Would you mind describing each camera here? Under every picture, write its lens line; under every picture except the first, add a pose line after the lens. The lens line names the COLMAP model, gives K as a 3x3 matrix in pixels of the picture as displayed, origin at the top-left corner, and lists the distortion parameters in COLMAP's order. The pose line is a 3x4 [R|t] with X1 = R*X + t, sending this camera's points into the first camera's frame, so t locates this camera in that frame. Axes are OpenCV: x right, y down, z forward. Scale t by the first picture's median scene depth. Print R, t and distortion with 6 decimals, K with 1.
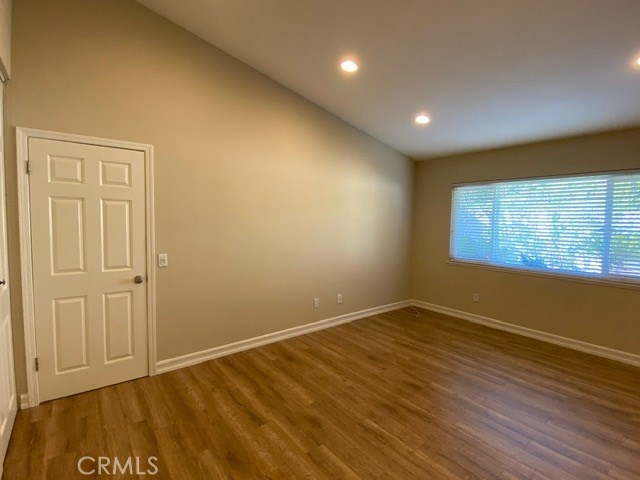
lens RADIAL K [[310.6, 0, 318.3], [0, 310.6, 238.0], [0, 0, 1]] dist [0.000014, -0.009815]
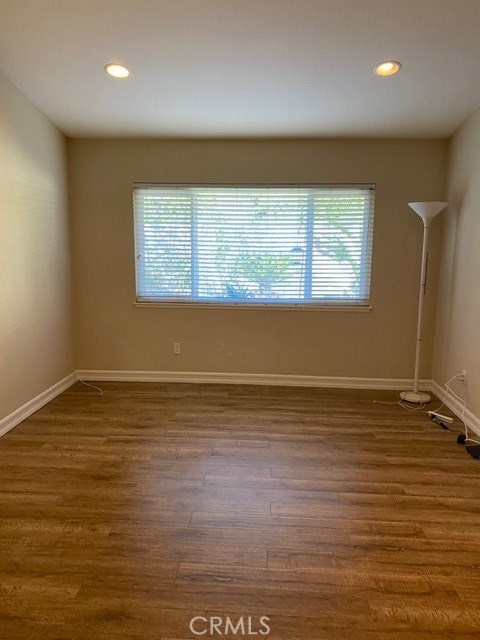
lens RADIAL K [[493.0, 0, 237.2], [0, 493.0, 315.2], [0, 0, 1]] dist [0.074160, -0.048635]
pose [[0.663207, -0.124116, 0.738073, -0.346616], [0.046903, 0.991108, 0.124521, -0.031064], [-0.746965, -0.047966, 0.663131, 0.198913]]
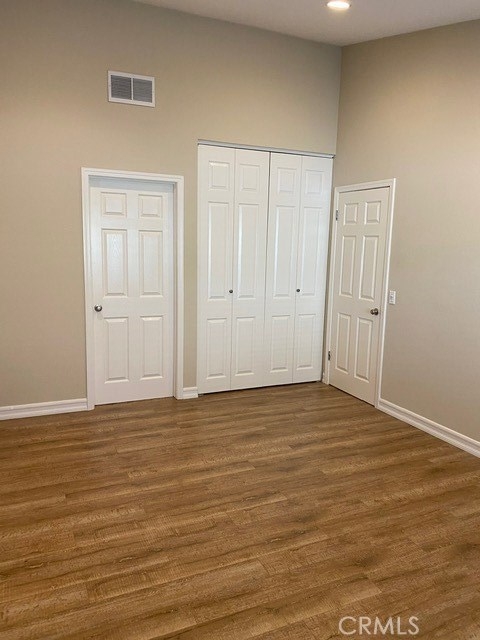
lens RADIAL K [[493.0, 0, 234.9], [0, 493.0, 319.5], [0, 0, 1]] dist [0.074160, -0.048635]
pose [[-0.240781, 0.137870, -0.960737, 1.060918], [-0.091597, 0.982214, 0.163908, -0.067220], [0.966248, 0.127467, -0.223870, 0.838040]]
